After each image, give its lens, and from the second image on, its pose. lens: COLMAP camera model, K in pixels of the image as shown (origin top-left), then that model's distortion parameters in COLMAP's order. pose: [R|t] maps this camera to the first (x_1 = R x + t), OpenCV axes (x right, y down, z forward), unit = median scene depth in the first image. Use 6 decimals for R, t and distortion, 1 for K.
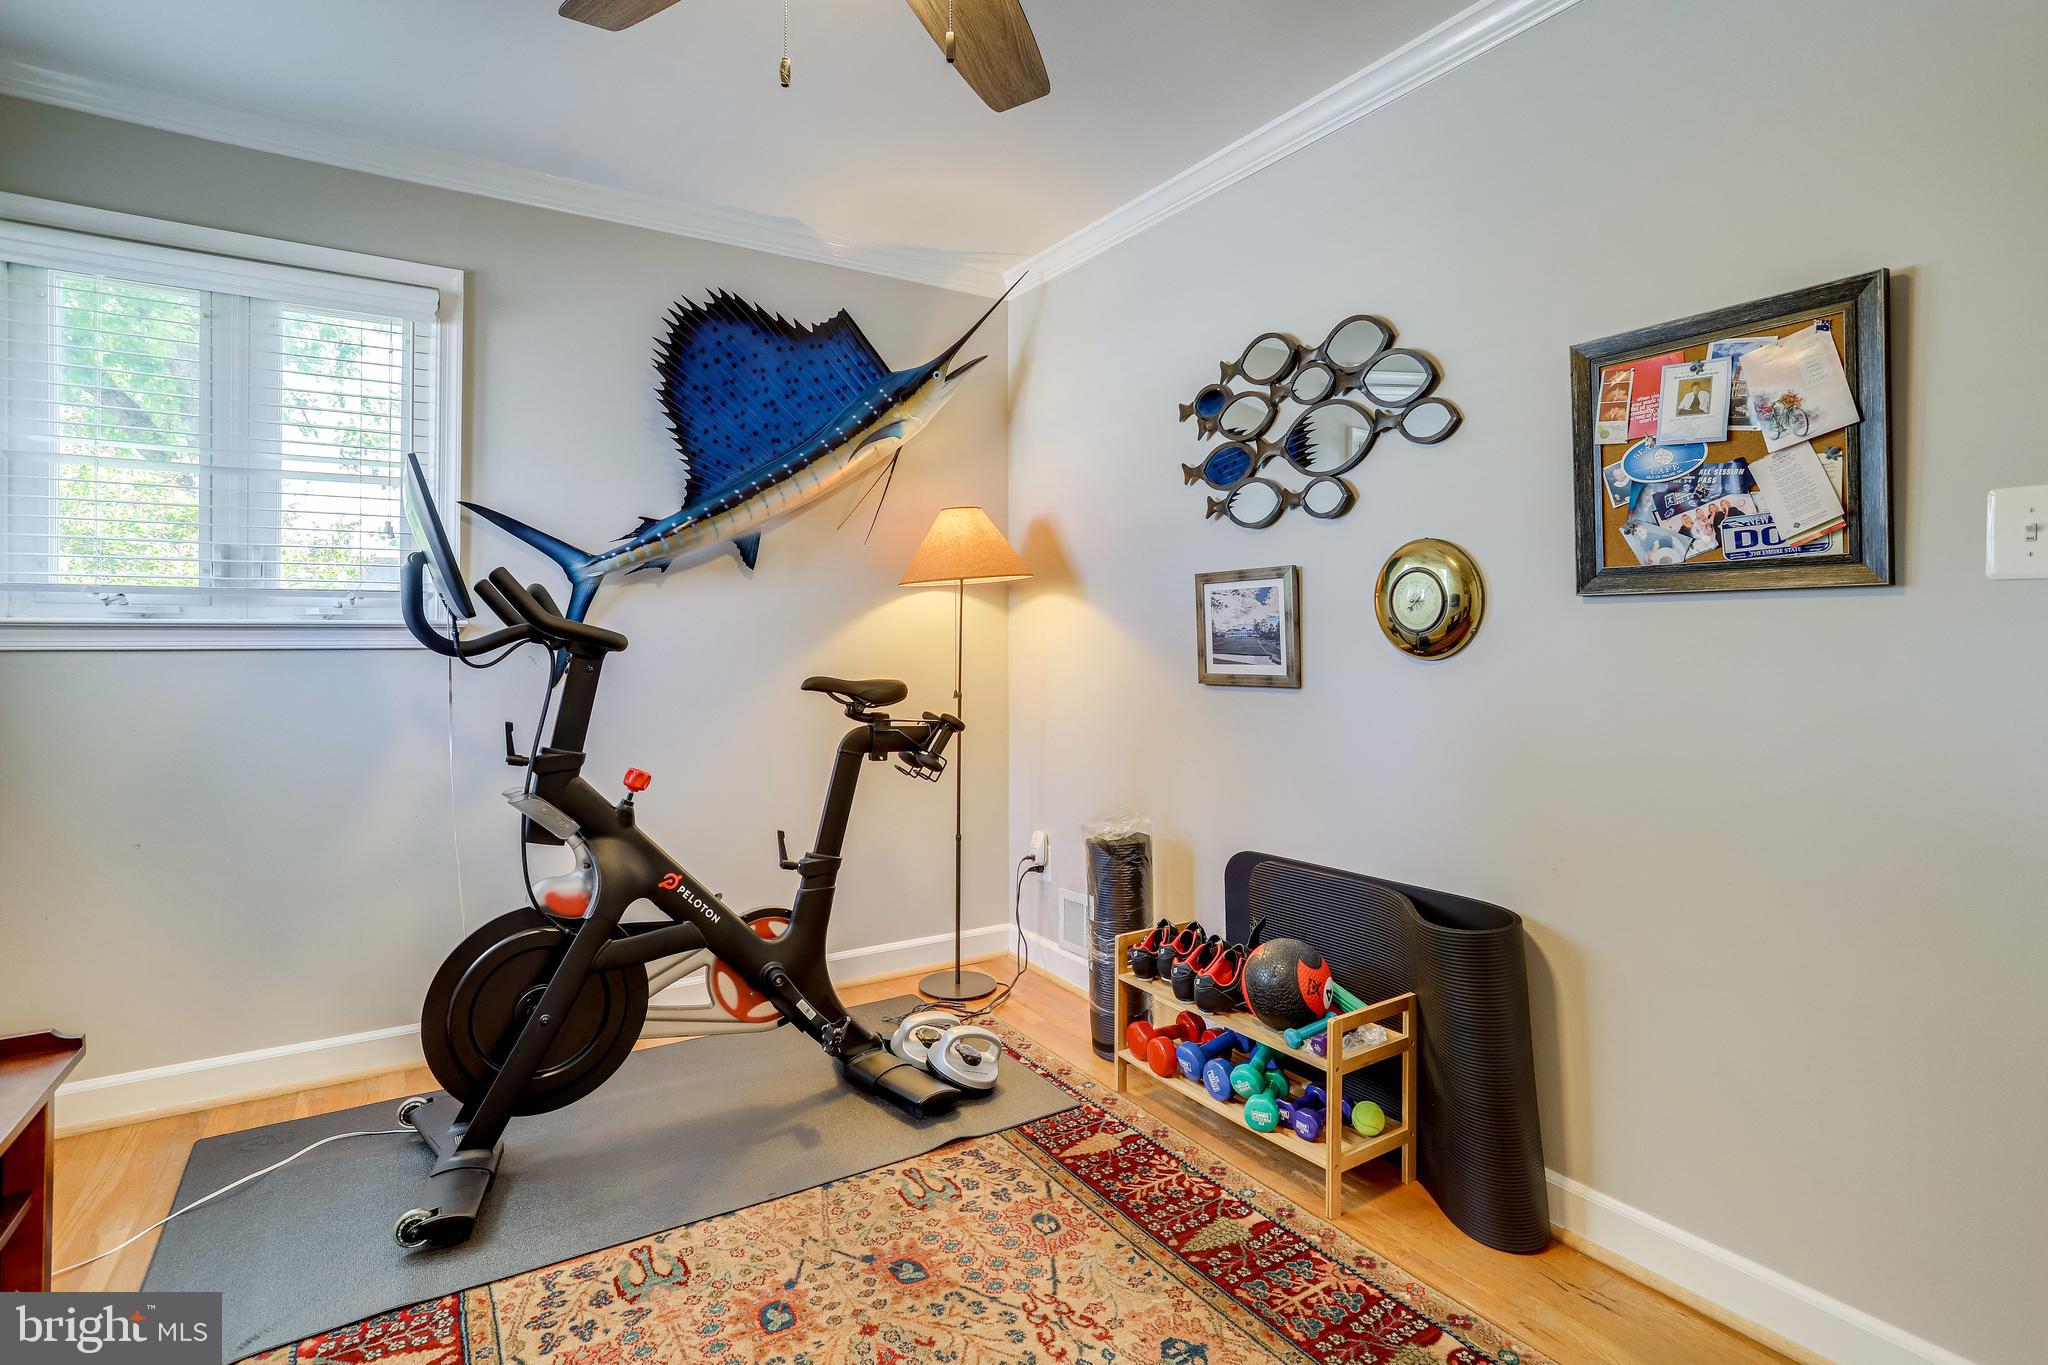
lens RADIAL K [[1005.2, 0, 1027.3], [0, 1005.2, 651.9], [0, 0, 1]] dist [-0.056211, 0.028194]
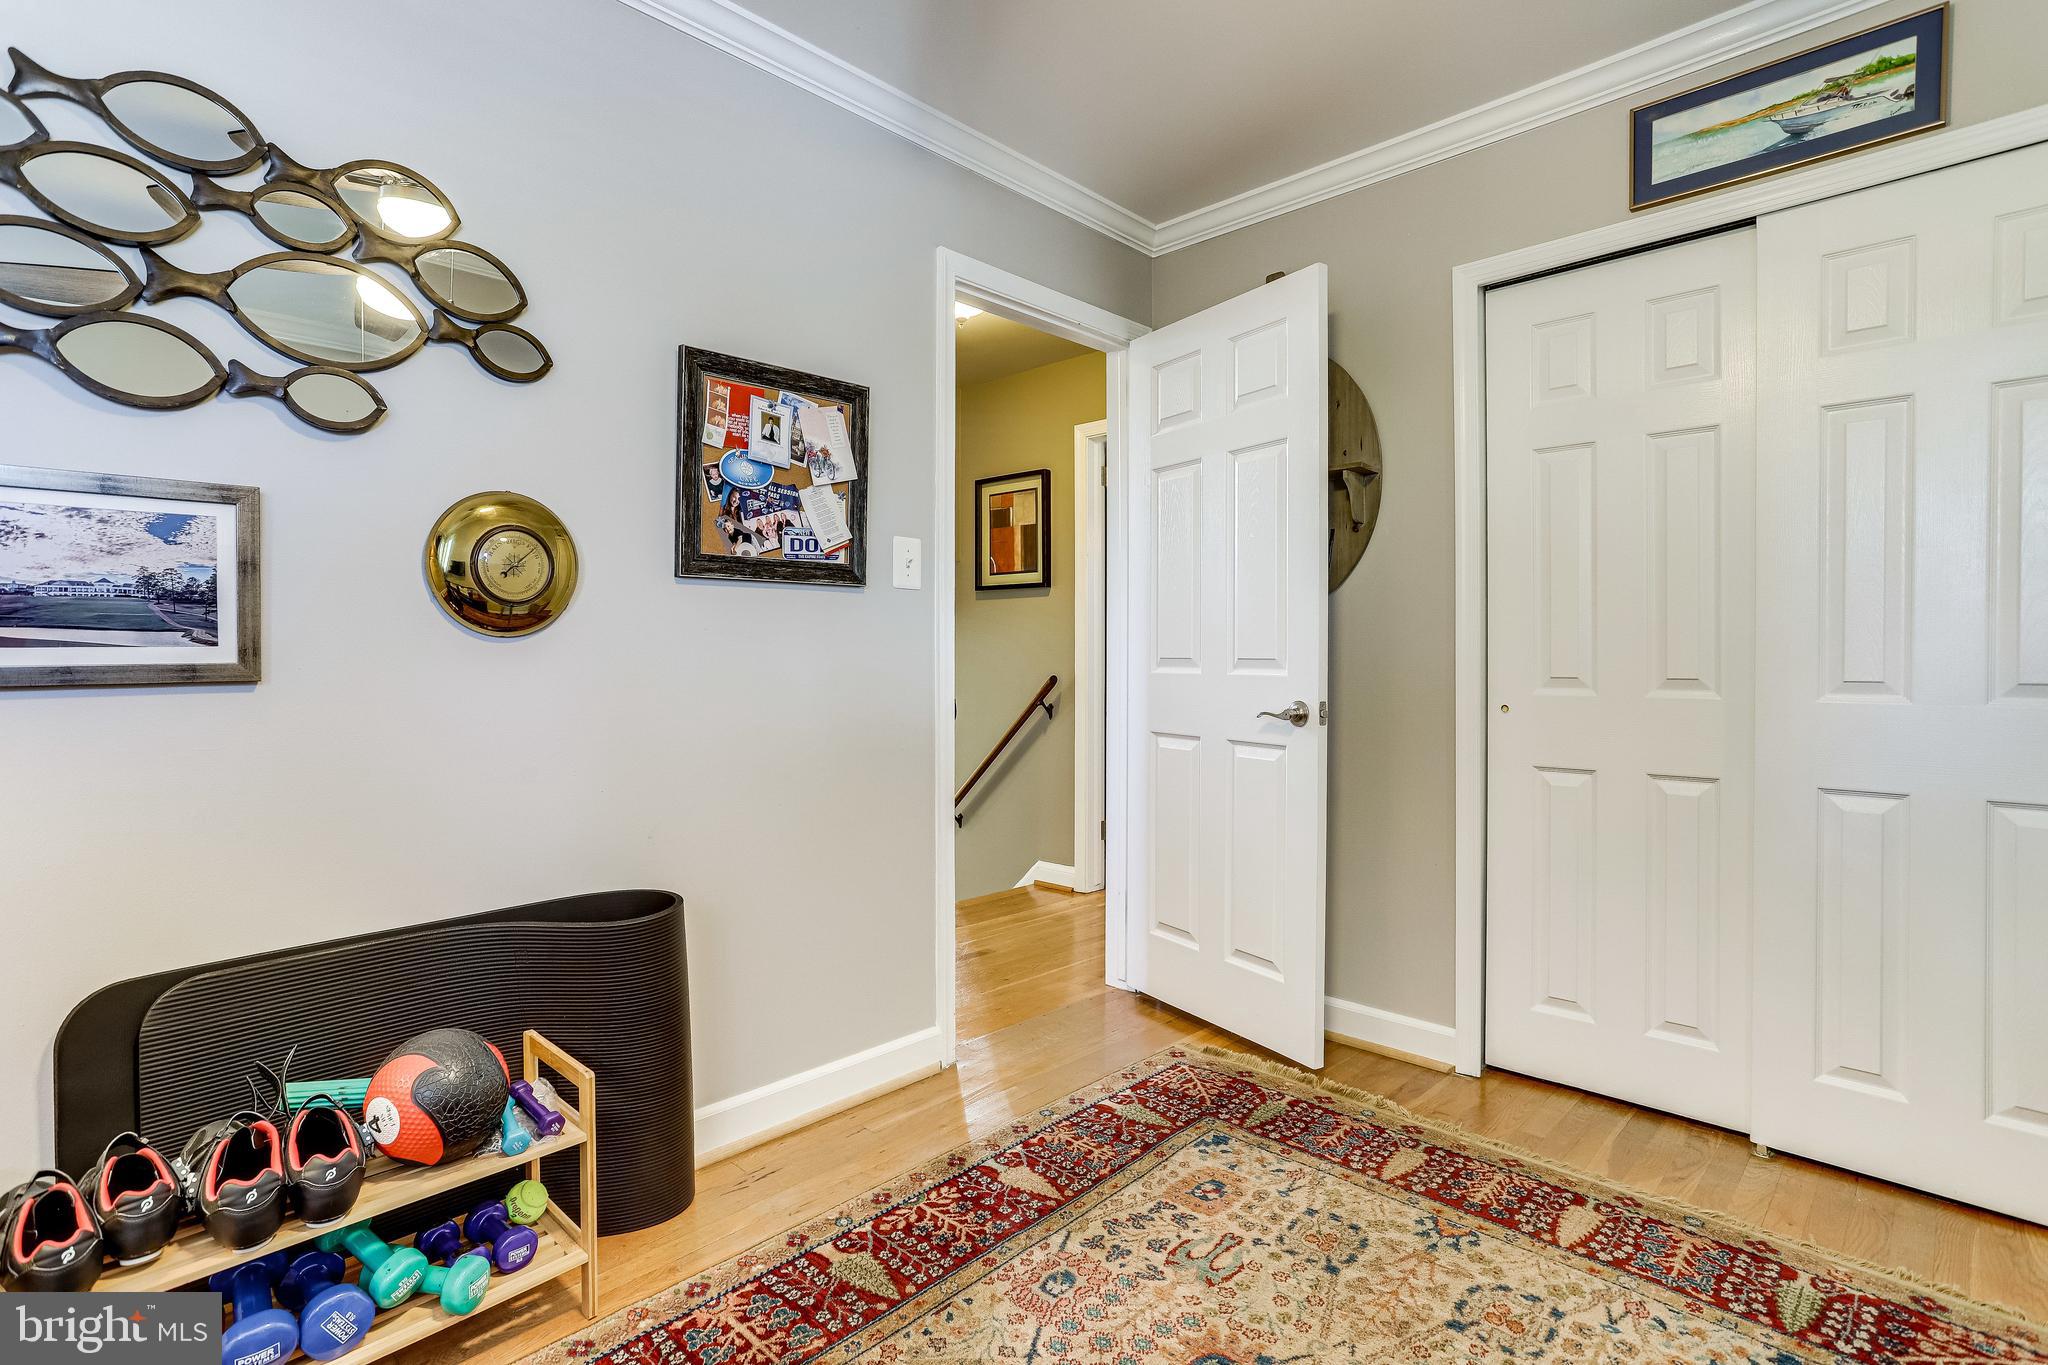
lens RADIAL K [[1005.2, 0, 1027.3], [0, 1005.2, 651.9], [0, 0, 1]] dist [-0.056211, 0.028194]
pose [[-0.244749, -0.013620, 0.969491, -0.641429], [0.001050, 0.999897, 0.014312, 0.012047], [-0.969586, 0.004520, -0.244710, 0.963666]]
